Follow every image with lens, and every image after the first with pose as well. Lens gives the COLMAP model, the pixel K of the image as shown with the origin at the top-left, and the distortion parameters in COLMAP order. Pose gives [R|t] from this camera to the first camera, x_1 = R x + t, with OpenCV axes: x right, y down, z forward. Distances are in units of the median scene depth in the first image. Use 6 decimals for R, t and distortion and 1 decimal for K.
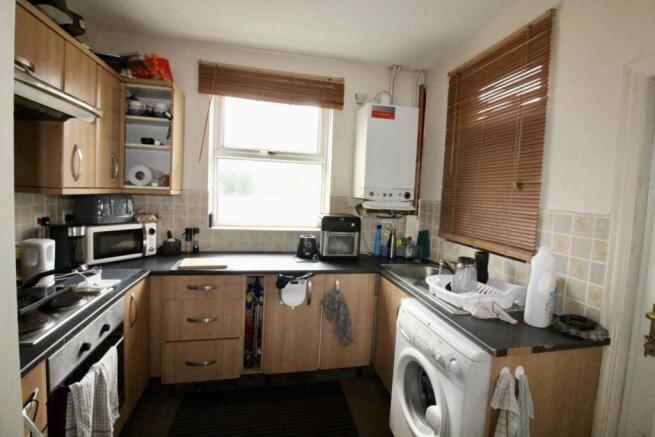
lens RADIAL K [[299.7, 0, 328.1], [0, 299.7, 211.3], [0, 0, 1]] dist [-0.010855, -0.001059]
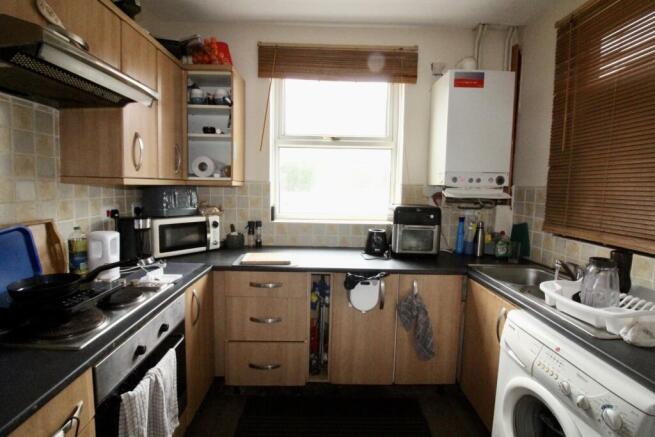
lens RADIAL K [[299.7, 0, 328.1], [0, 299.7, 211.3], [0, 0, 1]] dist [-0.010855, -0.001059]
pose [[0.980591, -0.009898, -0.195815, -0.044314], [0.012620, 0.999840, 0.012660, 0.018002], [0.195659, -0.014885, 0.980559, 0.129350]]
